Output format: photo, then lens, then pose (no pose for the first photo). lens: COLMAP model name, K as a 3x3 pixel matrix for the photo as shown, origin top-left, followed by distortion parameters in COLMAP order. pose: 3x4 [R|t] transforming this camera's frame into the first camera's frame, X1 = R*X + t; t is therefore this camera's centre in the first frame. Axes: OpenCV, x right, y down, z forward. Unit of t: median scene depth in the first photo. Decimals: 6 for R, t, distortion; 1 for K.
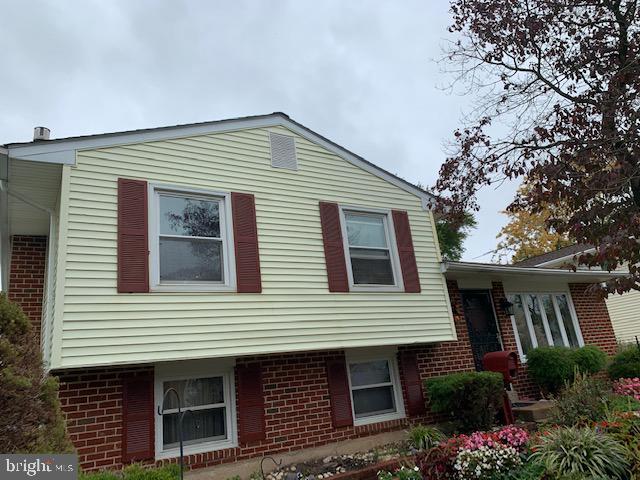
lens RADIAL K [[496.5, 0, 316.3], [0, 496.5, 233.4], [0, 0, 1]] dist [0.035792, -0.033766]
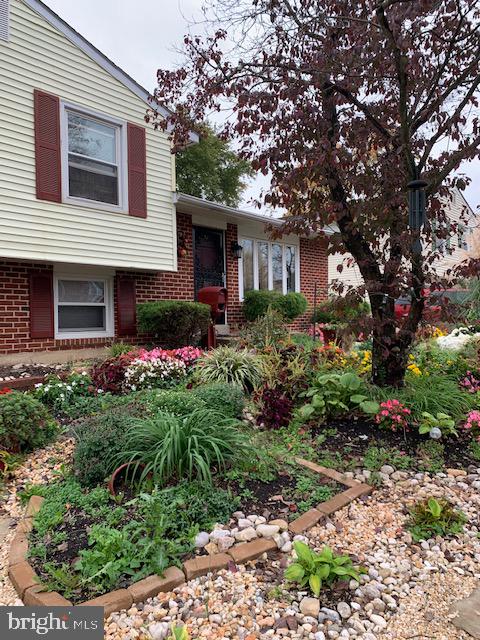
lens RADIAL K [[496.5, 0, 258.6], [0, 496.5, 330.7], [0, 0, 1]] dist [0.035792, -0.033766]
pose [[0.938738, 0.091829, 0.332174, 0.121327], [-0.188278, 0.943949, 0.271131, 0.021465], [-0.288657, -0.317062, 0.903410, -0.016769]]
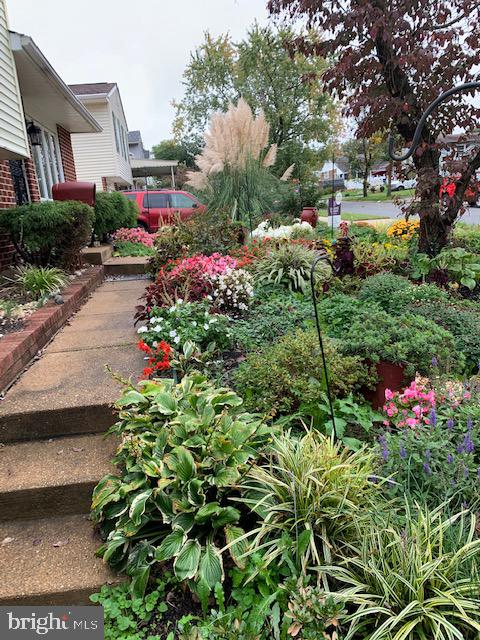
lens RADIAL K [[496.5, 0, 240.7], [0, 496.5, 320.1], [0, 0, 1]] dist [0.035792, -0.033766]
pose [[0.391638, -0.120032, 0.912257, -0.296958], [-0.240944, 0.943480, 0.227579, 0.214177], [-0.888012, -0.308931, 0.340581, 0.461830]]
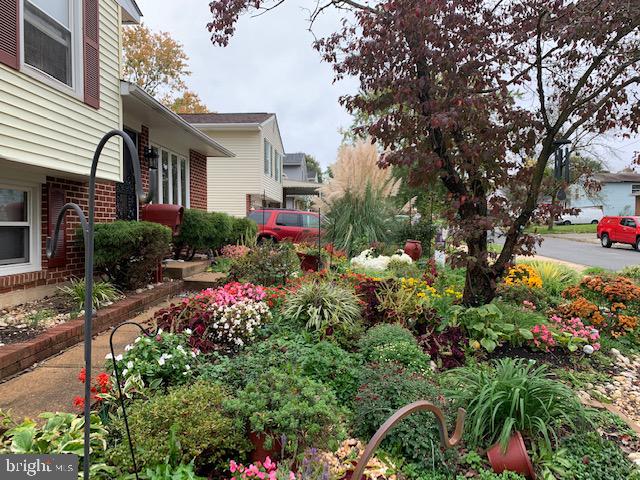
lens RADIAL K [[496.5, 0, 320.6], [0, 496.5, 234.4], [0, 0, 1]] dist [0.035792, -0.033766]
pose [[0.542592, 0.102850, 0.833676, -0.219743], [-0.309619, 0.947083, 0.084672, 0.138197], [-0.780852, -0.304064, 0.545724, 0.317797]]
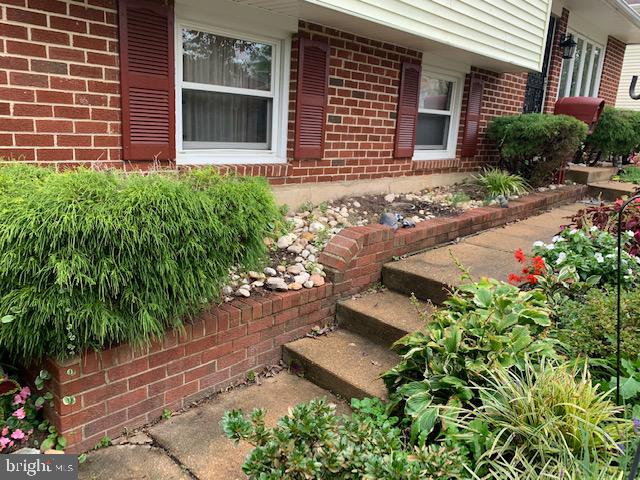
lens RADIAL K [[496.5, 0, 316.5], [0, 496.5, 239.2], [0, 0, 1]] dist [0.035792, -0.033766]
pose [[0.945740, 0.097534, 0.309941, -0.263904], [-0.238786, 0.855532, 0.459397, 0.178120], [-0.220357, -0.508480, 0.832401, 0.352063]]
